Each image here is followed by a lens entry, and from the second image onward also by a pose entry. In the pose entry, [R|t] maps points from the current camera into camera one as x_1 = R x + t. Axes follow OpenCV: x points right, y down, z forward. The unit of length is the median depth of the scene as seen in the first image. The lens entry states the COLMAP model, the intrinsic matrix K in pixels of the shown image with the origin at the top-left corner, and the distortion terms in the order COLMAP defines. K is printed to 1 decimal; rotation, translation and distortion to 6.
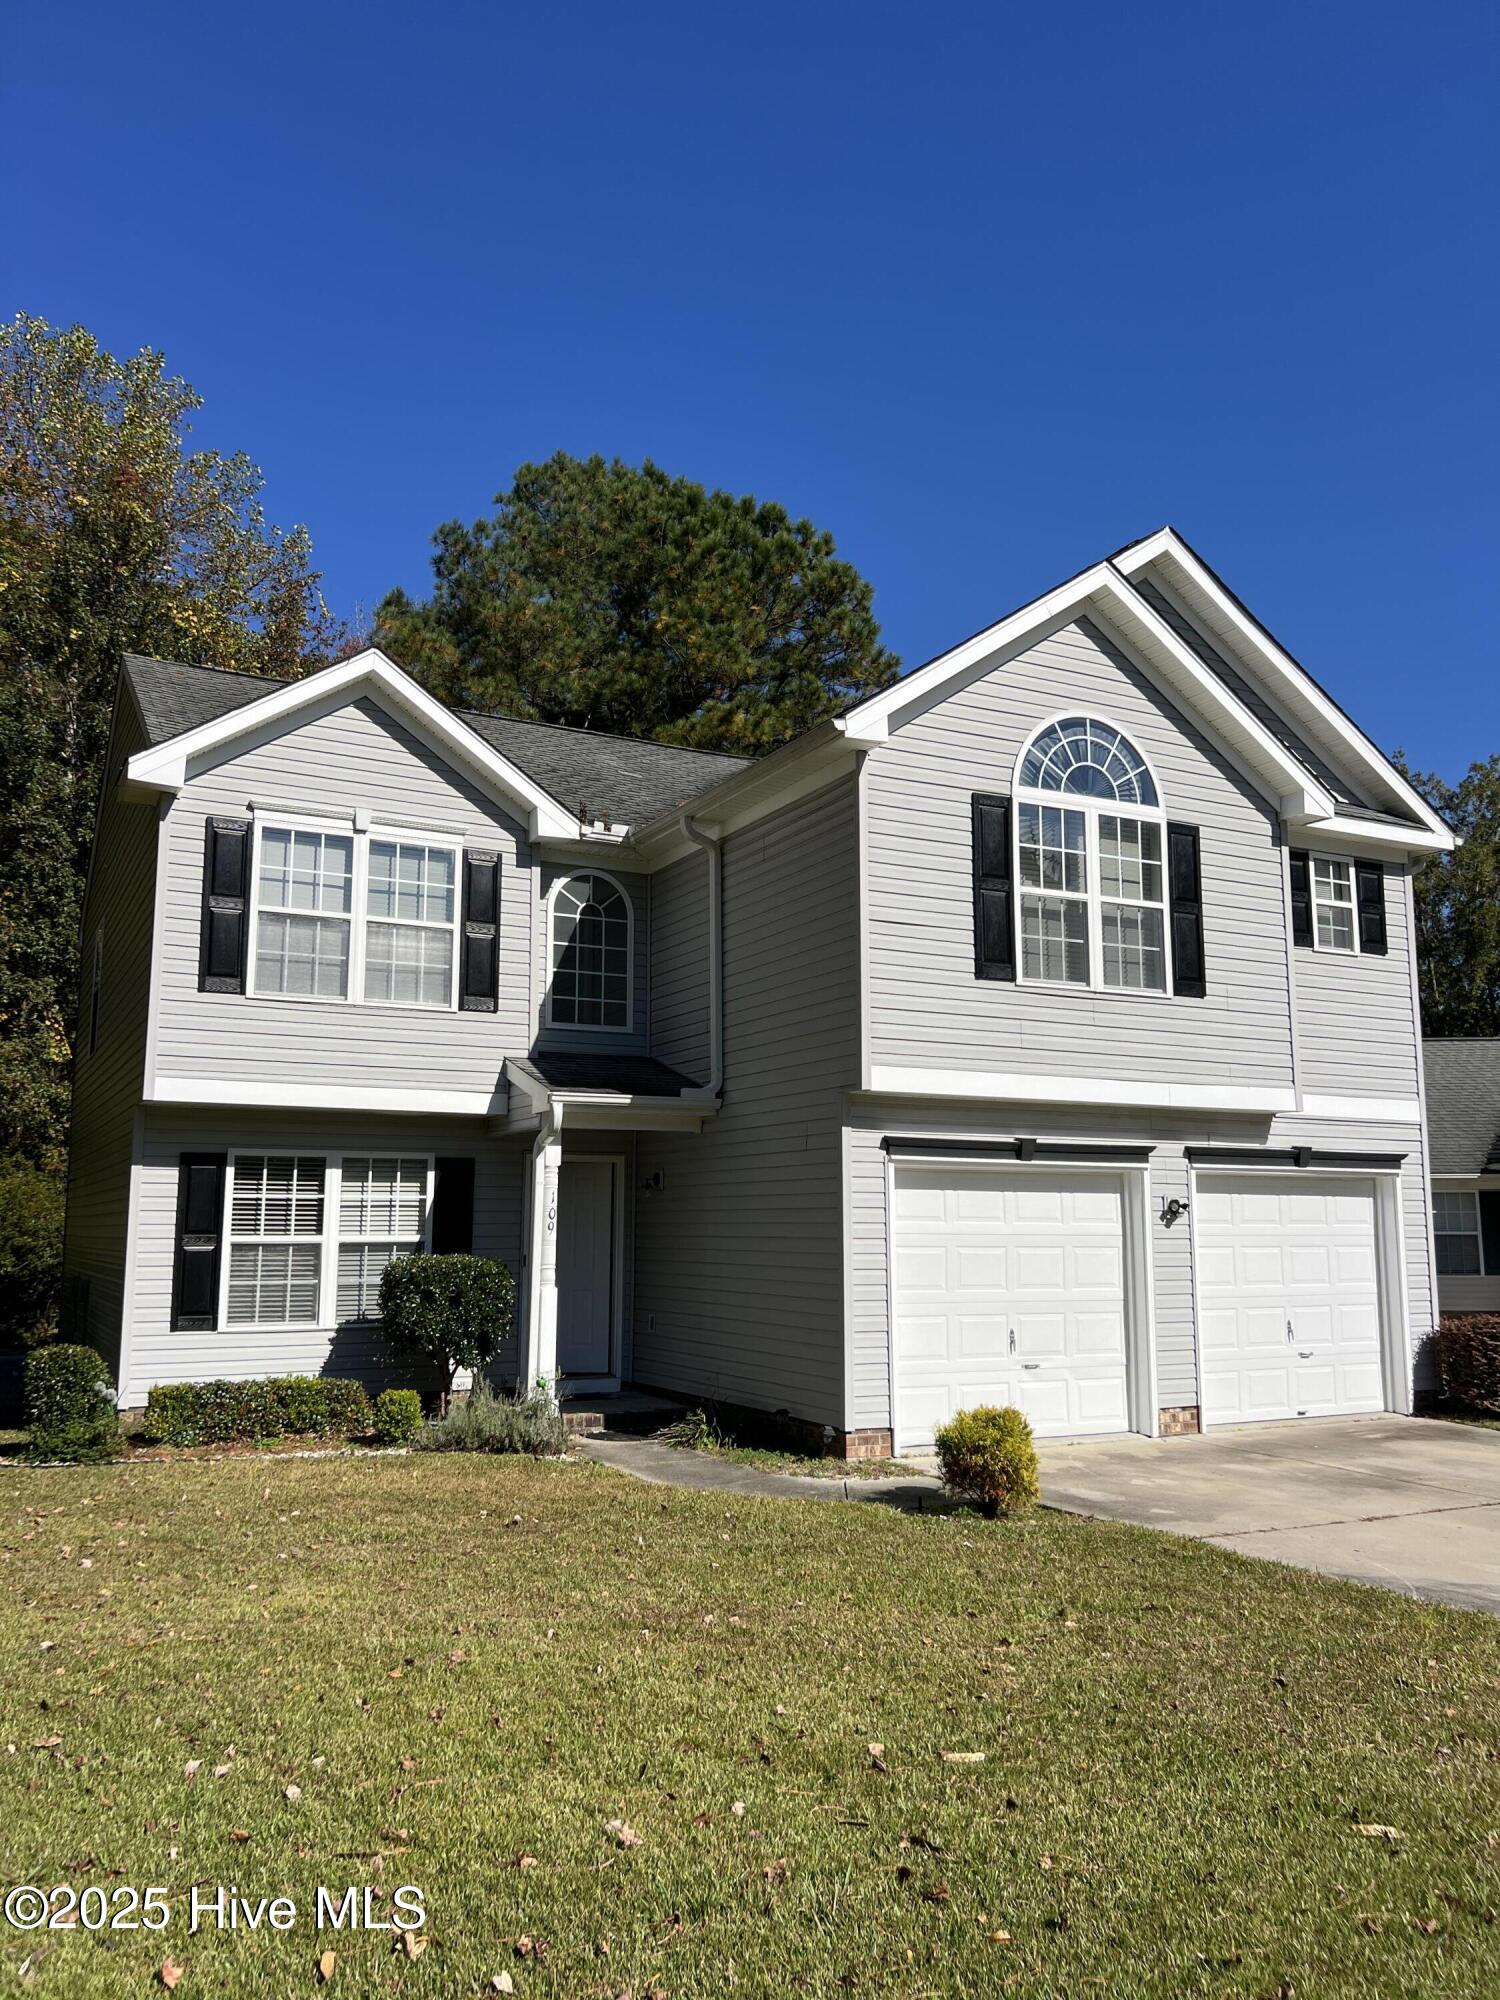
lens RADIAL K [[1493.5, 0, 753.9], [0, 1493.5, 1017.2], [0, 0, 1]] dist [0.053715, -0.006795]
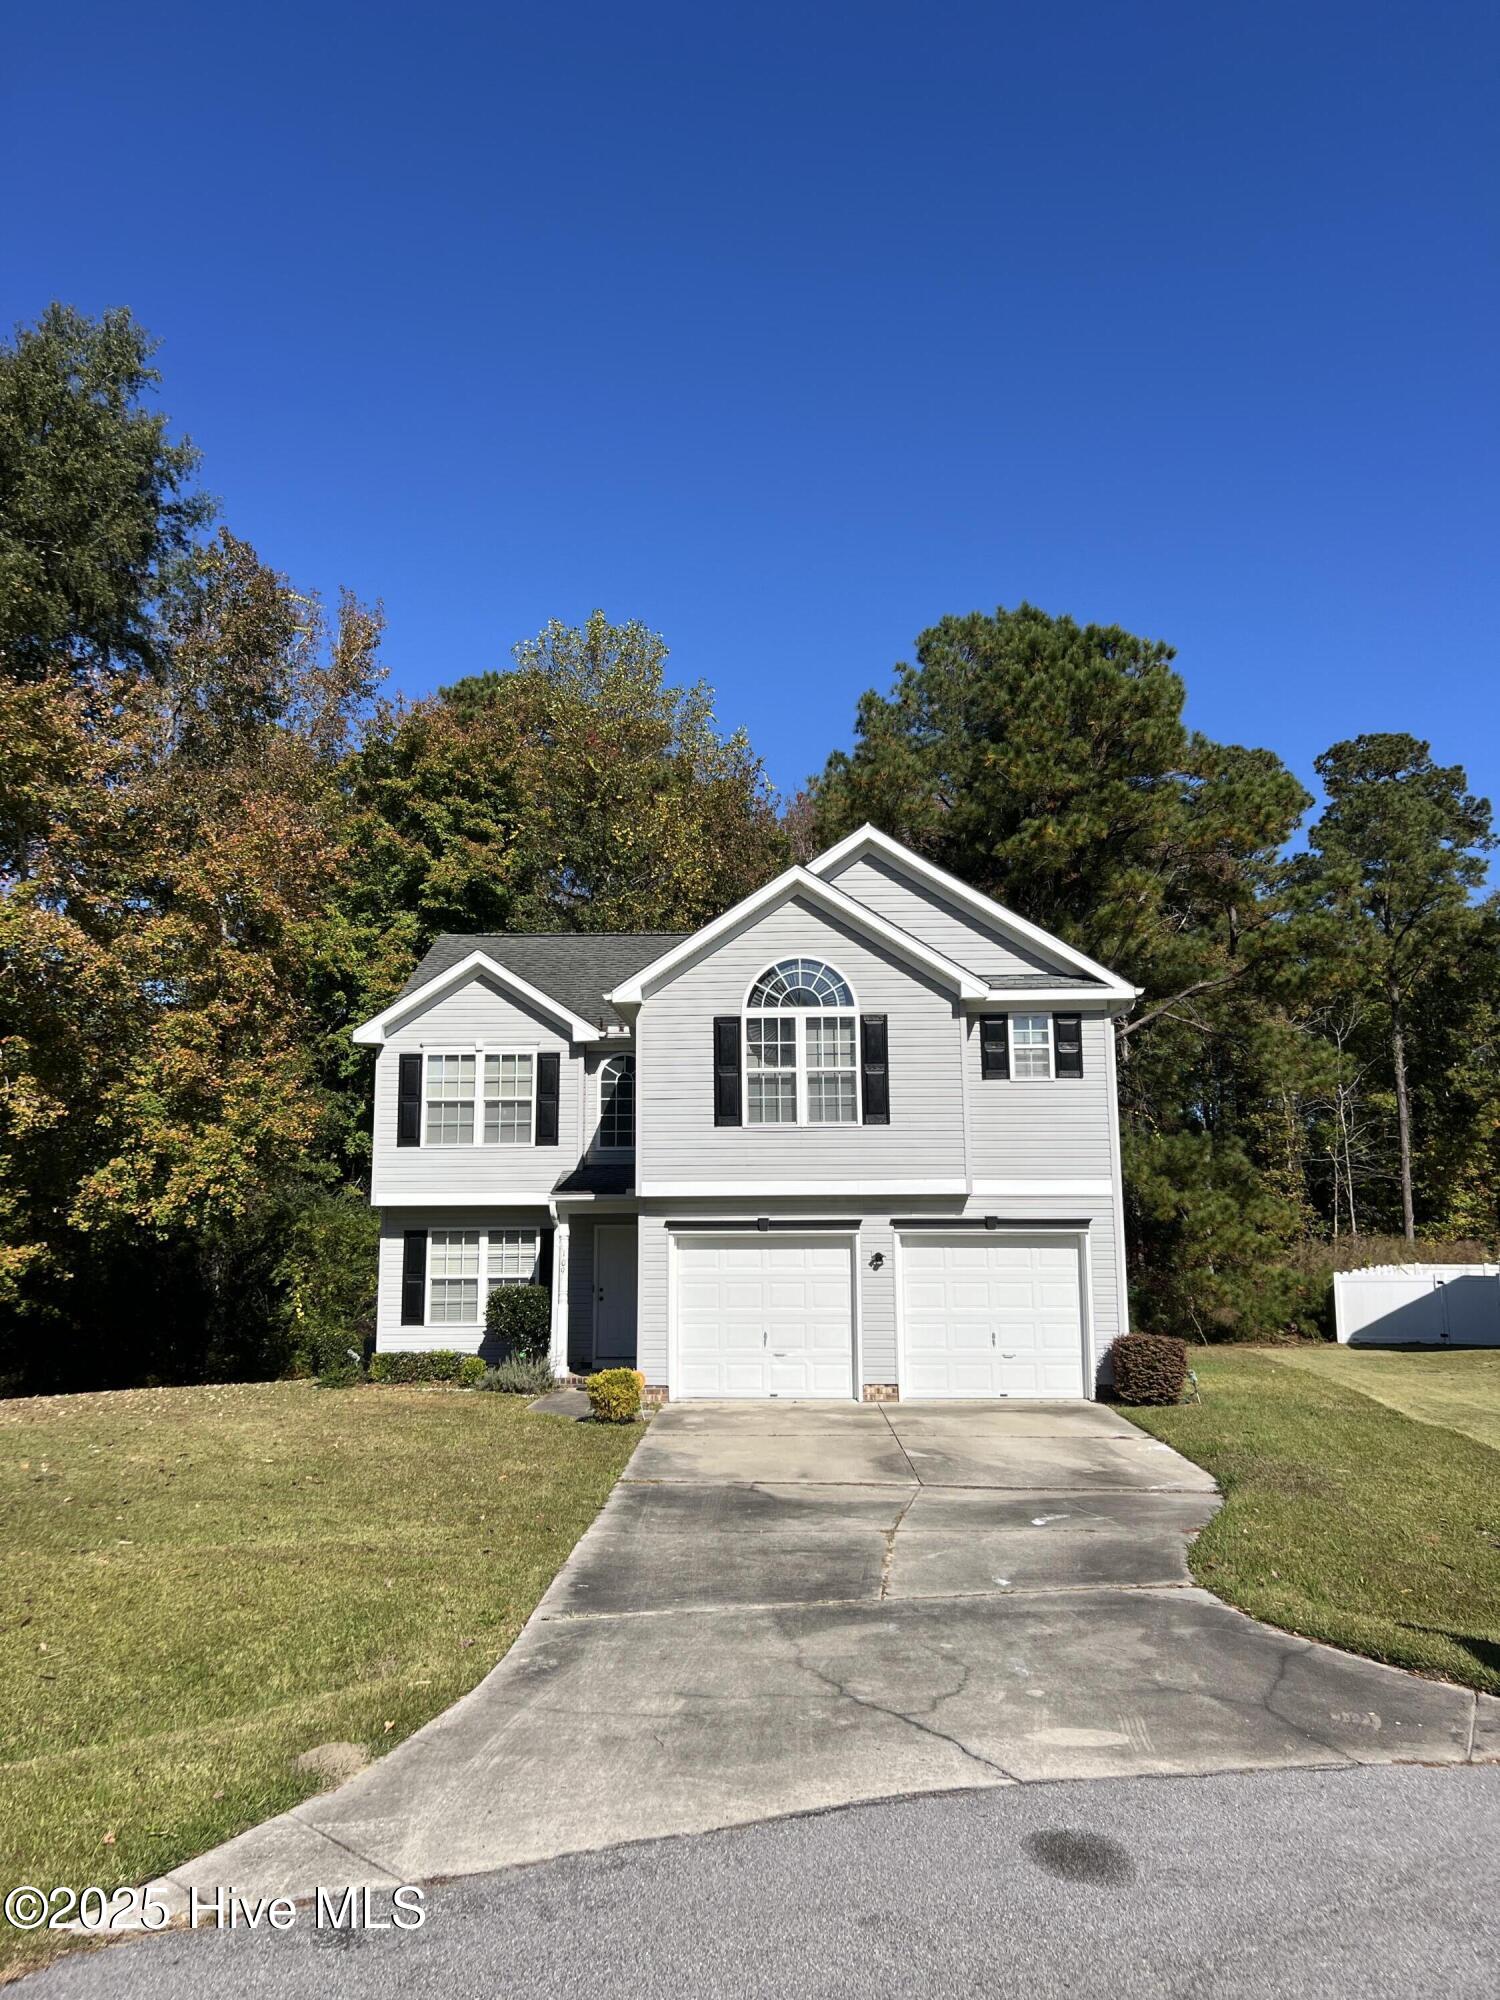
lens RADIAL K [[1493.5, 0, 744.1], [0, 1493.5, 988.3], [0, 0, 1]] dist [0.053715, -0.006795]
pose [[0.872499, -0.089080, -0.480428, 0.932315], [0.073427, 0.995979, -0.051322, -0.085368], [0.483068, 0.009502, 0.875531, -0.451618]]
